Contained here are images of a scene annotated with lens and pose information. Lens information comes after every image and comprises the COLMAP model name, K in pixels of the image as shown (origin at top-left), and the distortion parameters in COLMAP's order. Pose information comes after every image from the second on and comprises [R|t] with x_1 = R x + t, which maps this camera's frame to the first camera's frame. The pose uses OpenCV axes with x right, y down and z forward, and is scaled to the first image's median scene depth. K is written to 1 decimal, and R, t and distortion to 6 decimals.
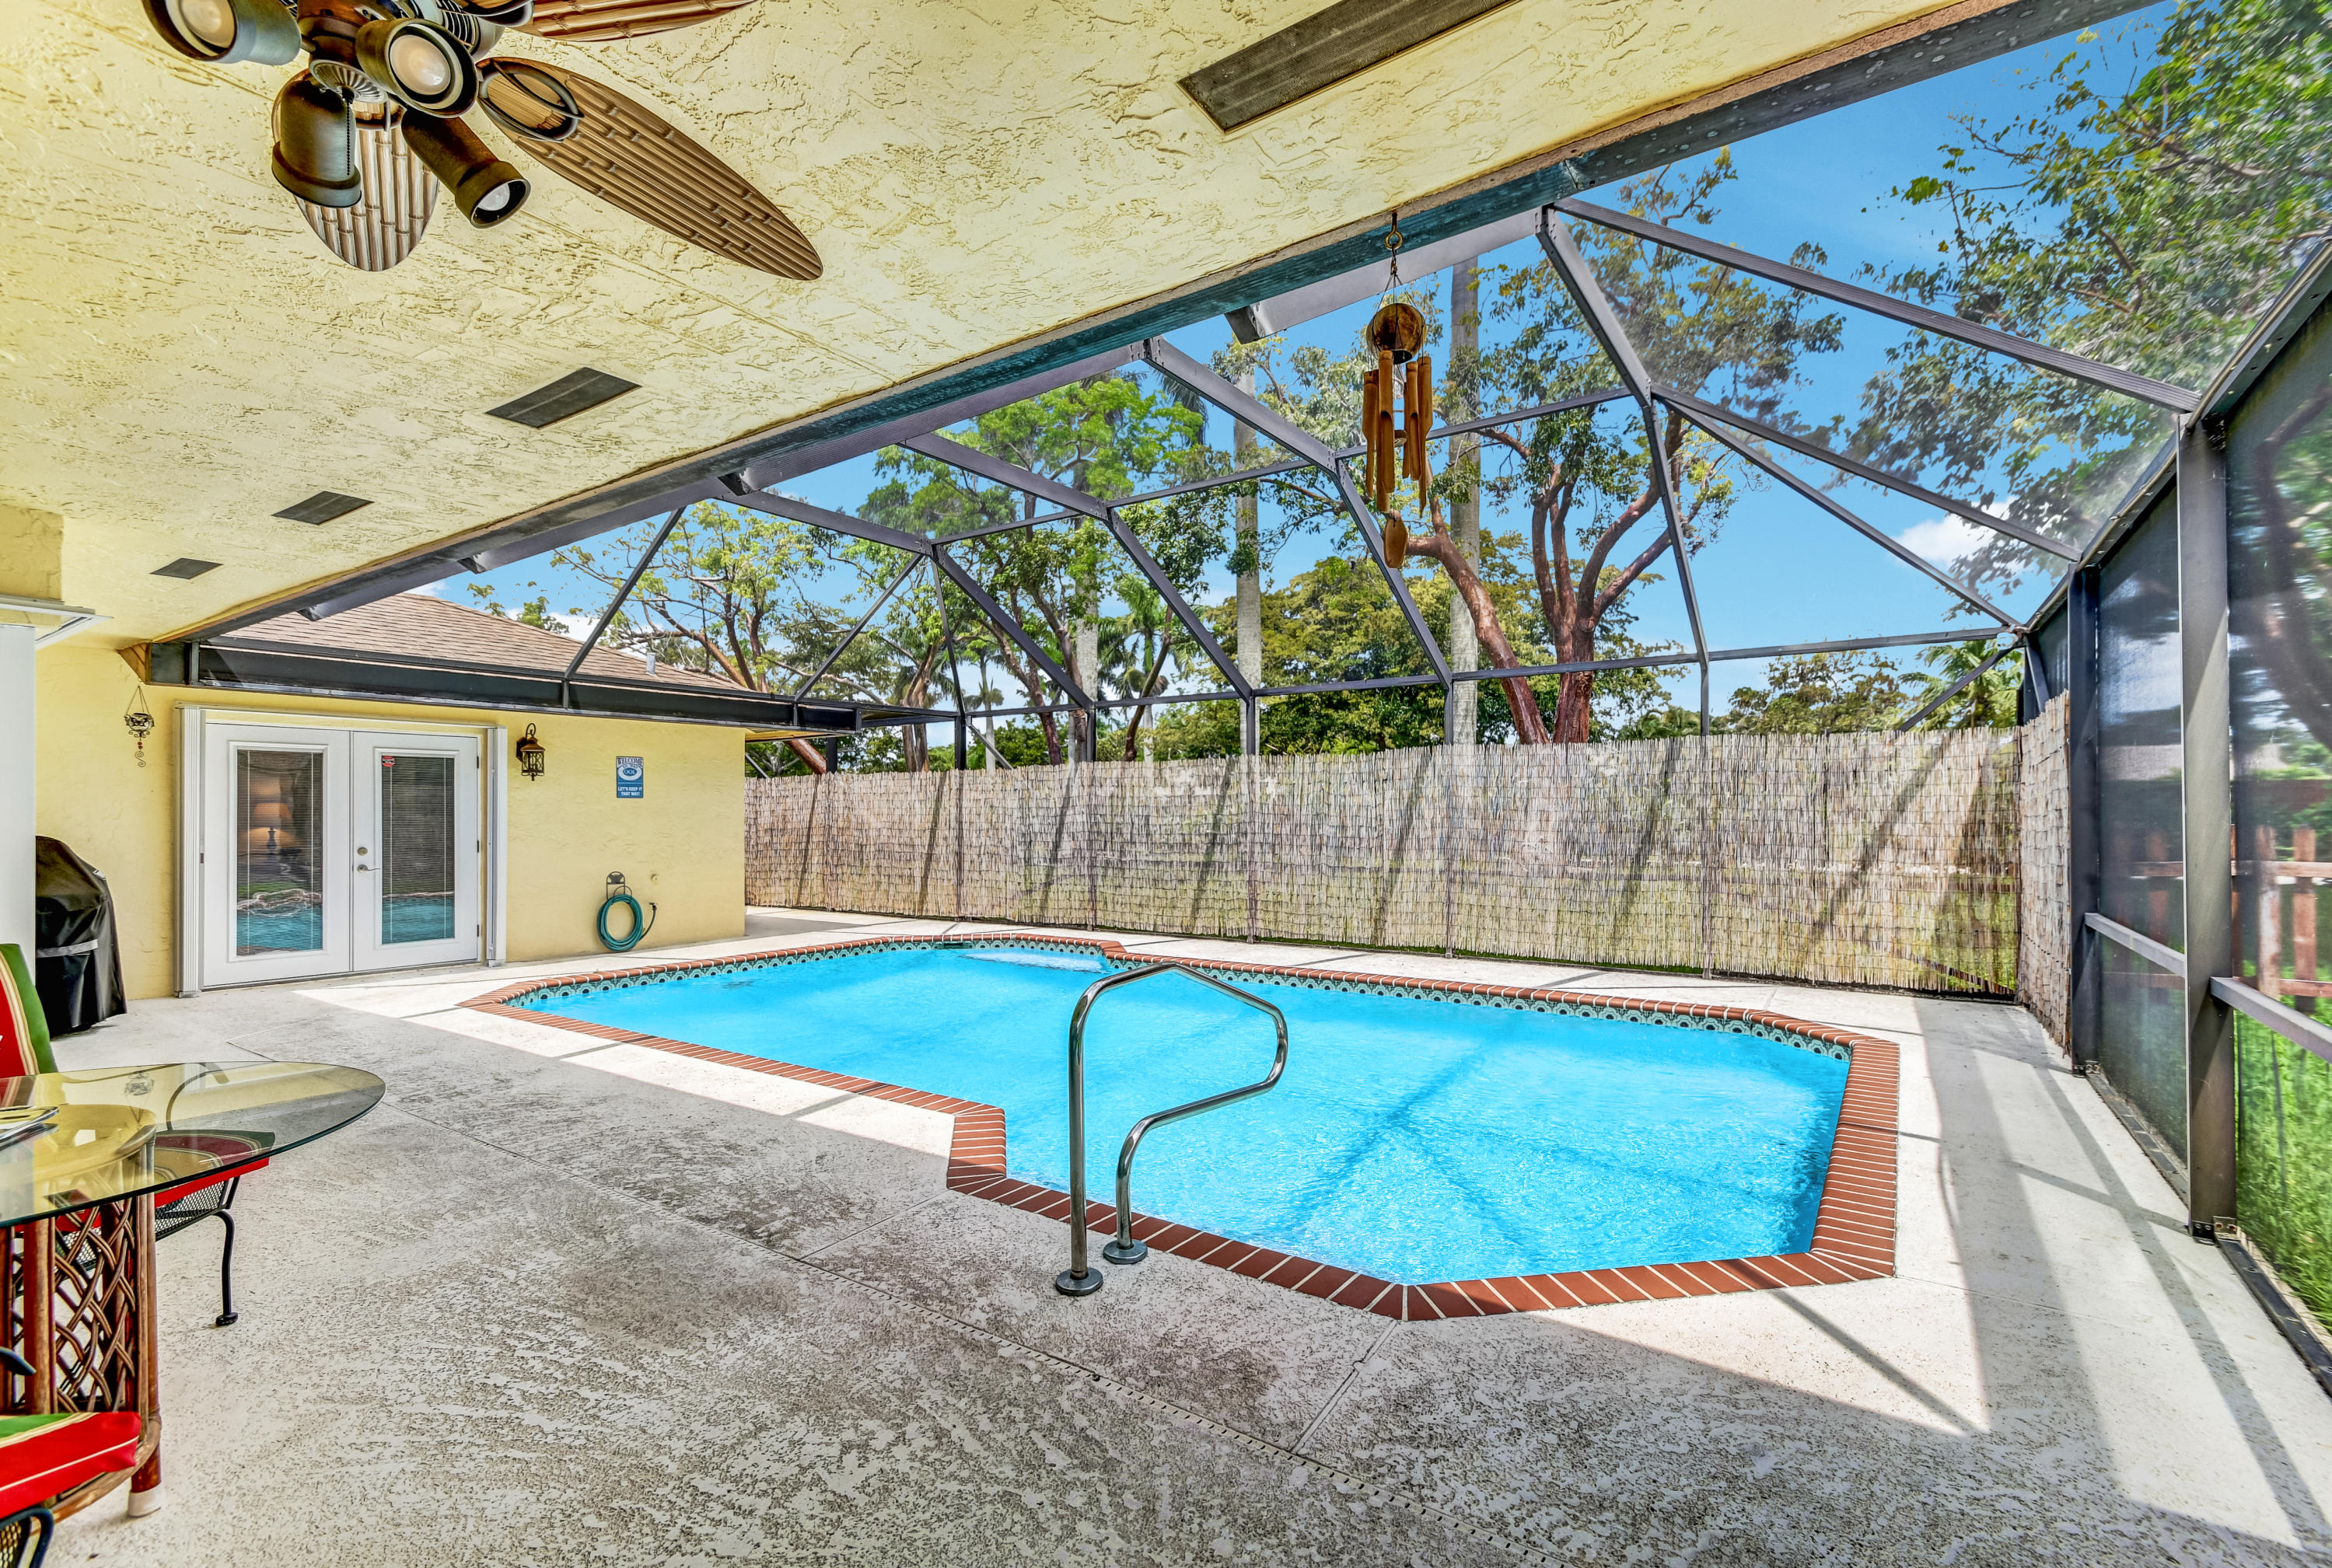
lens RADIAL K [[1028.1, 0, 1166.6], [0, 1028.1, 820.0], [0, 0, 1]] dist [0.014298, -0.000273]
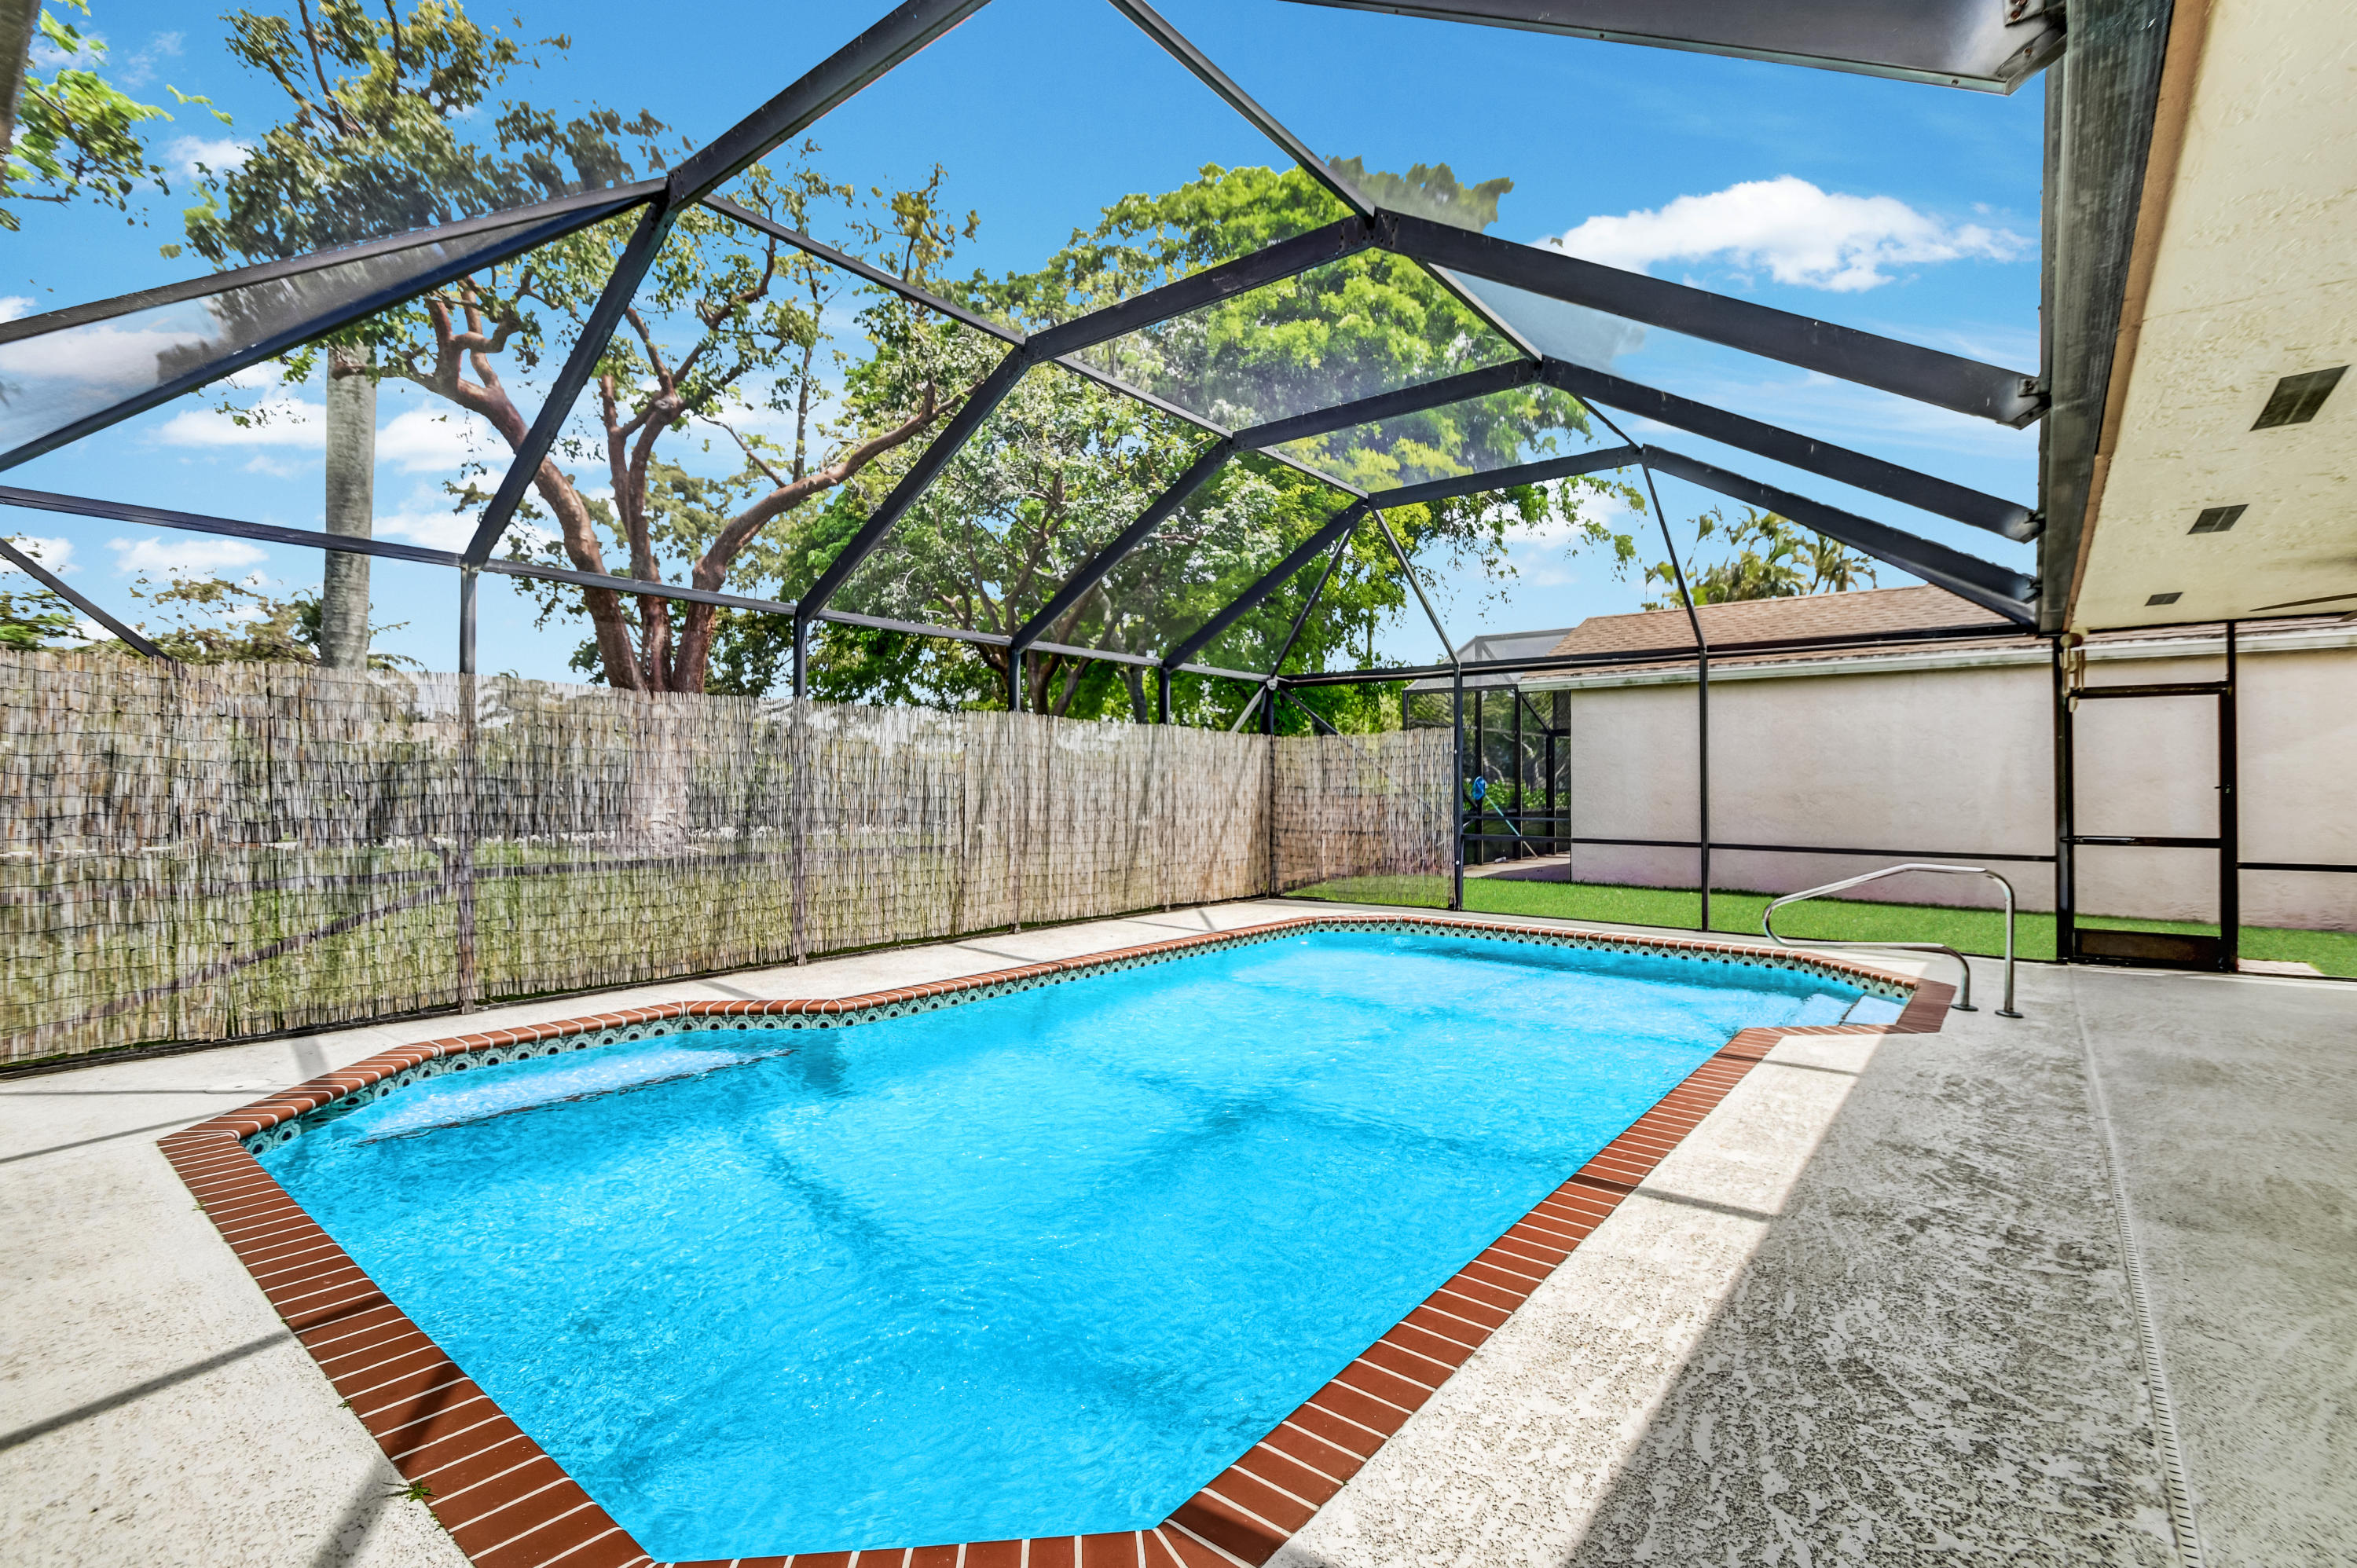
lens RADIAL K [[1062.5, 0, 1211.8], [0, 1062.5, 780.6], [0, 0, 1]] dist [-0.000369, -0.010292]
pose [[0.061606, 0.007087, 0.998075, -0.670922], [-0.001124, 0.999975, -0.007031, -0.002043], [-0.998100, -0.000688, 0.061613, 0.716765]]
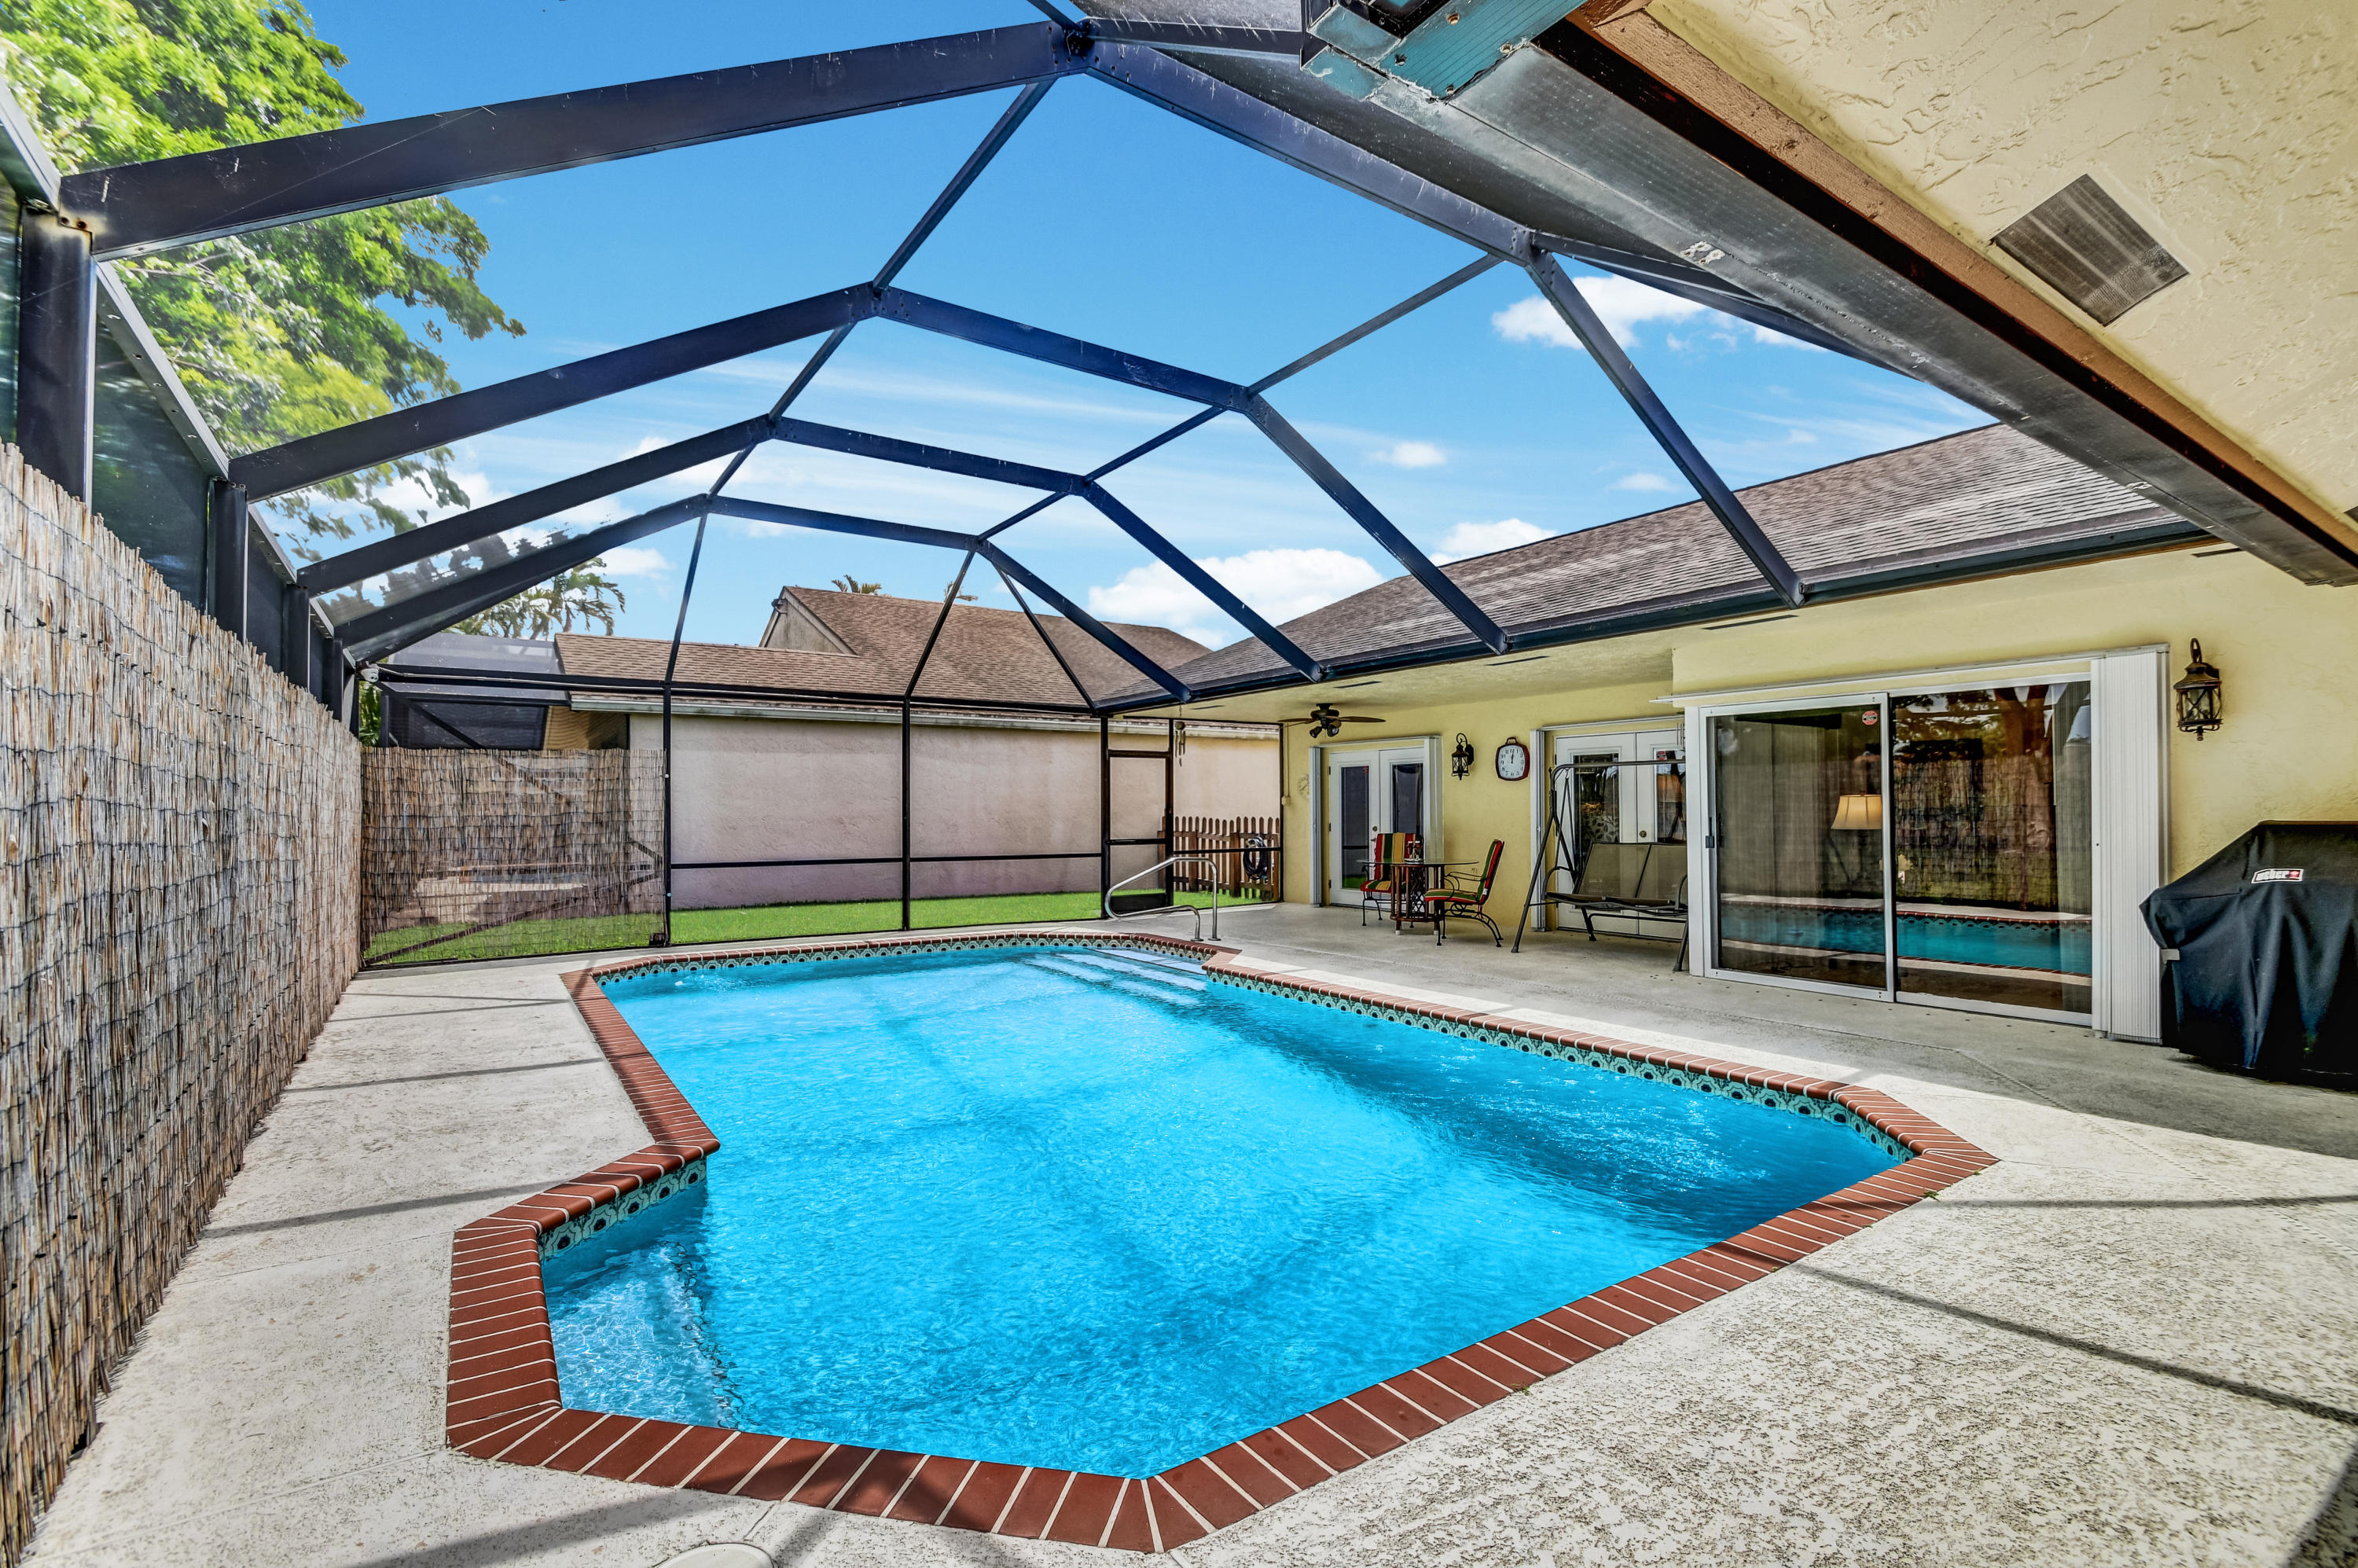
lens RADIAL K [[1037.9, 0, 1179.0], [0, 1037.9, 784.0], [0, 0, 1]] dist [0.000585, 0.000027]
pose [[-0.929982, 0.020450, 0.367036, -0.370788], [0.010515, 0.999523, -0.029048, 0.002616], [-0.367455, -0.023155, -0.929753, 1.309598]]
